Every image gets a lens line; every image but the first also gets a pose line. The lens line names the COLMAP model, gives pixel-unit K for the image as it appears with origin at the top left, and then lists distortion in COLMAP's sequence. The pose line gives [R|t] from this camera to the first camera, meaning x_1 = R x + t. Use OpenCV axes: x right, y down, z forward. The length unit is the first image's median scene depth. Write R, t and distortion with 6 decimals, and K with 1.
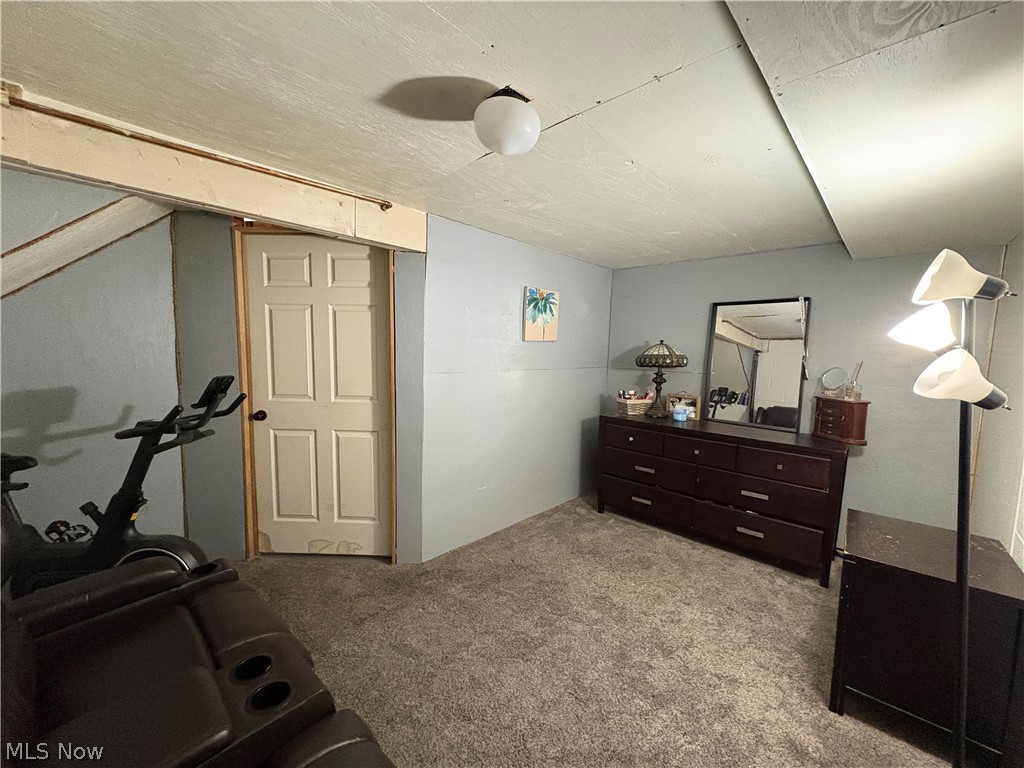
lens RADIAL K [[404.4, 0, 514.0], [0, 404.4, 382.9], [0, 0, 1]] dist [0.002760, -0.000477]
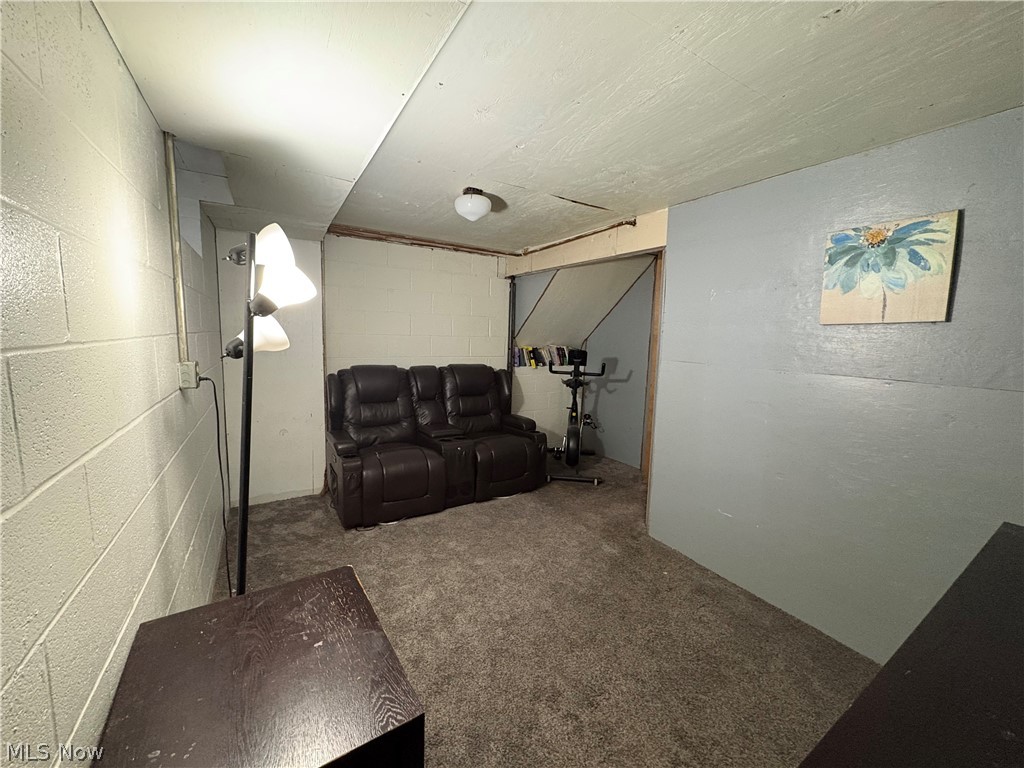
lens RADIAL K [[404.4, 0, 513.4], [0, 404.4, 382.4], [0, 0, 1]] dist [0.002760, -0.000477]
pose [[-0.260602, 0.086230, -0.961588, 0.901168], [-0.122811, 0.984951, 0.121608, -0.044949], [0.957603, 0.149785, -0.246091, 0.889208]]
